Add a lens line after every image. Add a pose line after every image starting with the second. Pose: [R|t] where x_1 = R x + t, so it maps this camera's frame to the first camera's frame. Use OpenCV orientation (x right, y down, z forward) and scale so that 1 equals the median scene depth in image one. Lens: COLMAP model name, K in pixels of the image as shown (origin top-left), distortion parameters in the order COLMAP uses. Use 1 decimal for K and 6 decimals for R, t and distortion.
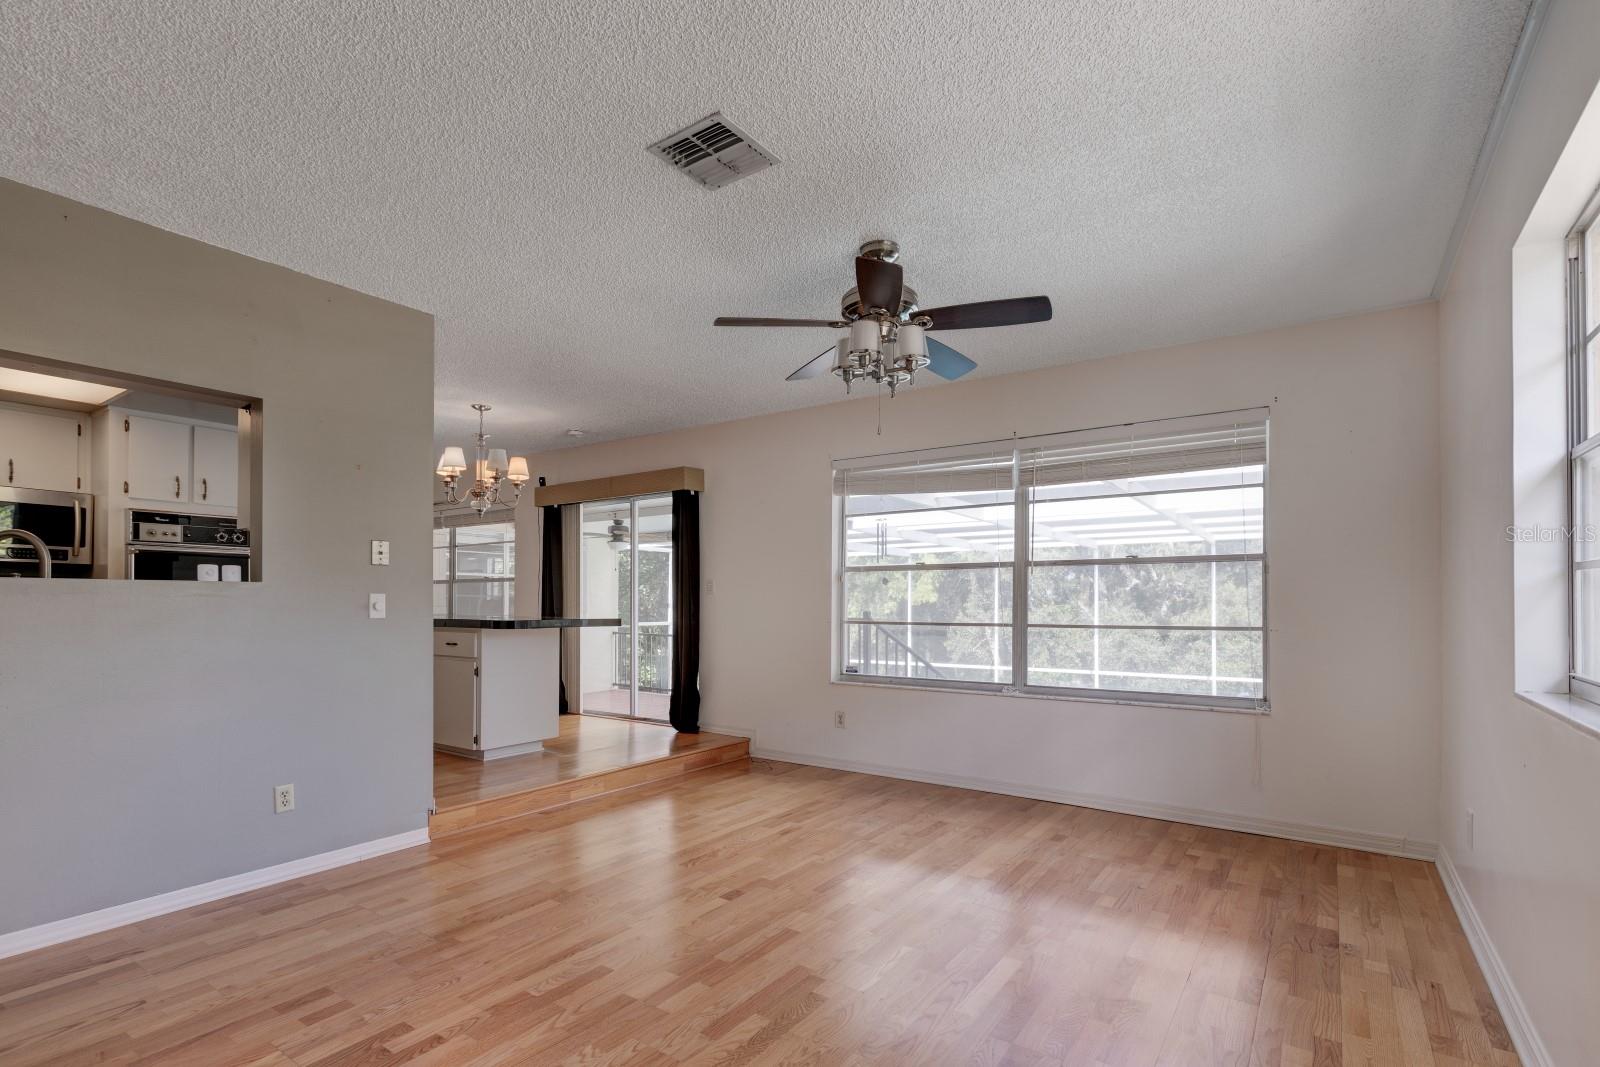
lens RADIAL K [[743.3, 0, 821.5], [0, 743.3, 599.8], [0, 0, 1]] dist [0.000396, 0.000140]
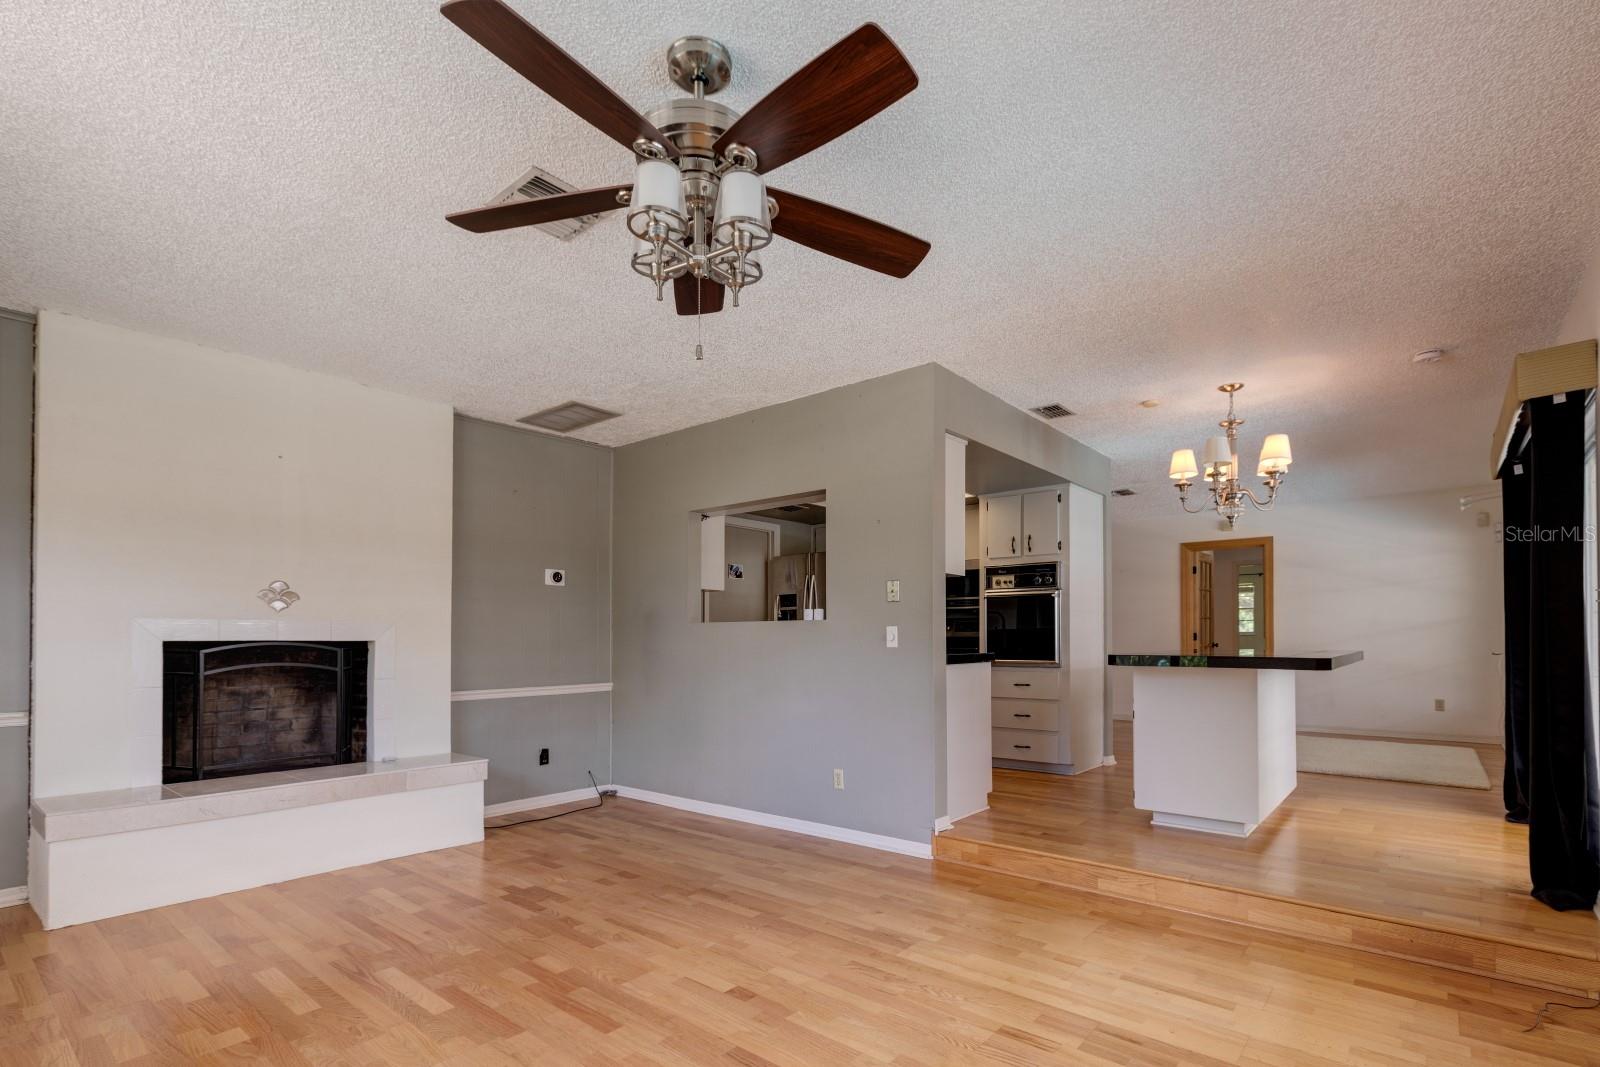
lens RADIAL K [[764.4, 0, 833.0], [0, 764.4, 631.8], [0, 0, 1]] dist [-0.000643, 0.000160]
pose [[-0.082008, -0.008149, -0.996598, 0.620901], [0.005435, 0.999948, -0.008623, 0.010798], [0.996617, -0.006124, -0.081959, 1.033980]]
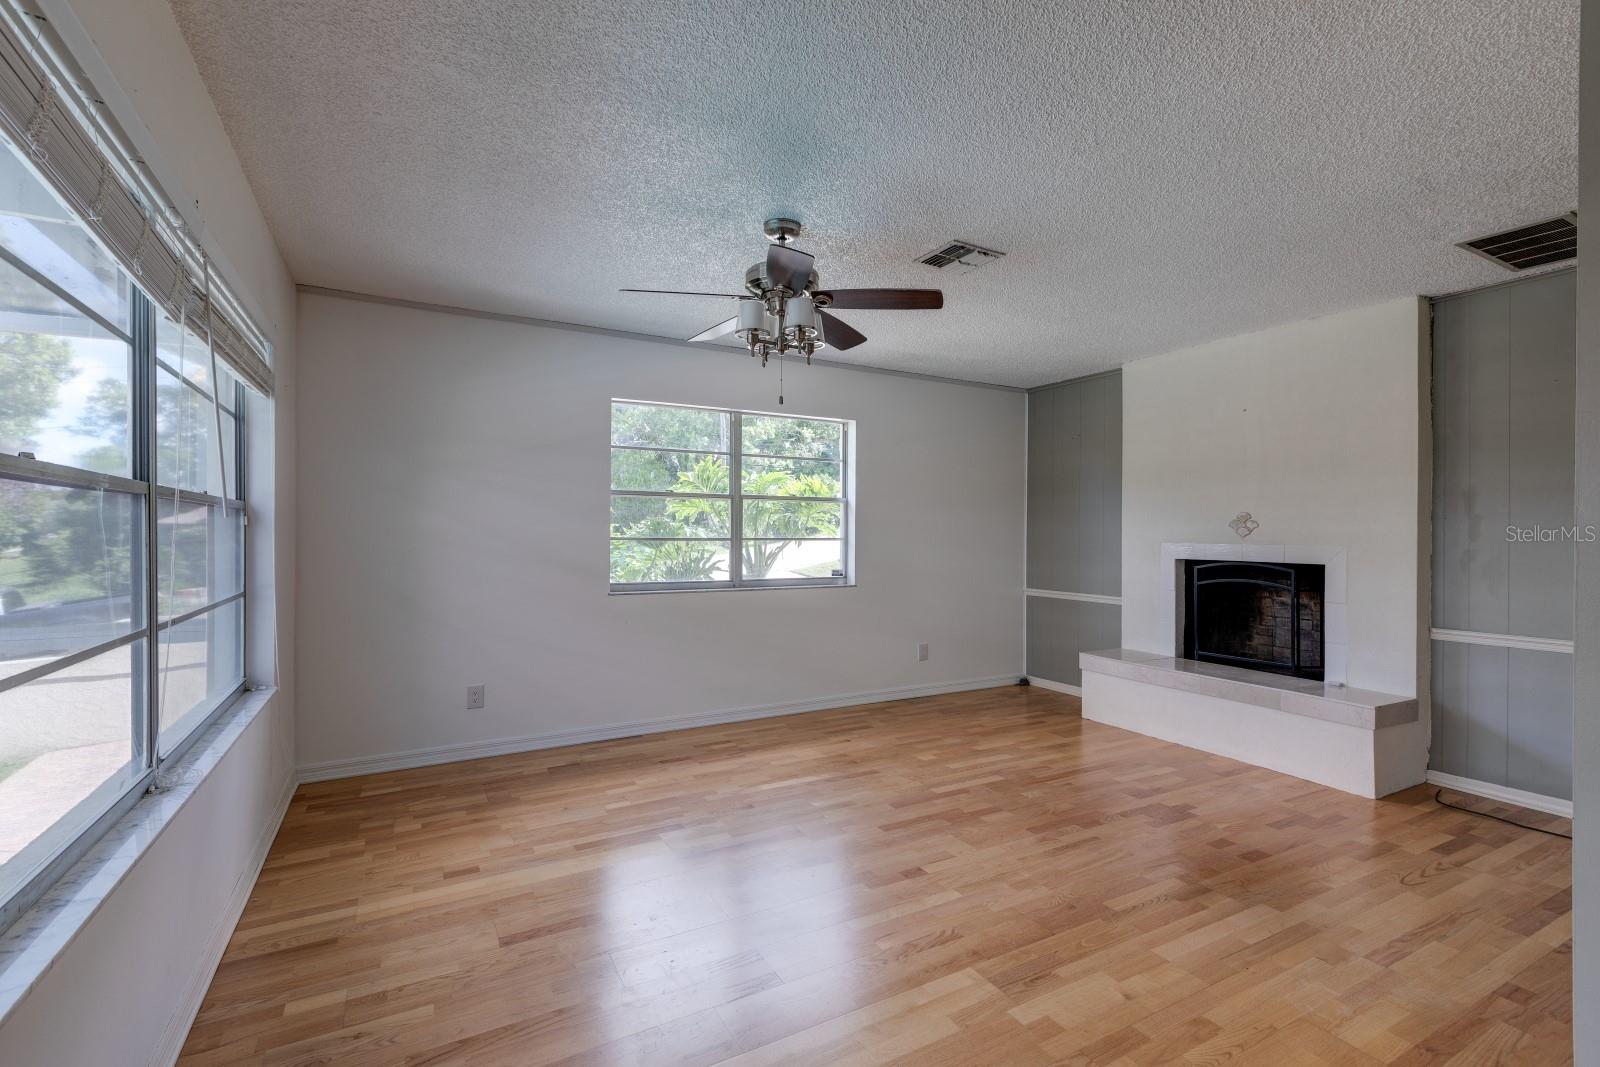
lens RADIAL K [[726.3, 0, 800.0], [0, 726.3, 533.5], [0, 0, 1]] dist [-0.001709, -0.000177]
pose [[-0.886435, -0.004735, 0.462829, -0.371351], [-0.007306, 0.999966, -0.003762, -0.030949], [-0.462796, -0.006717, -0.886439, 1.678114]]
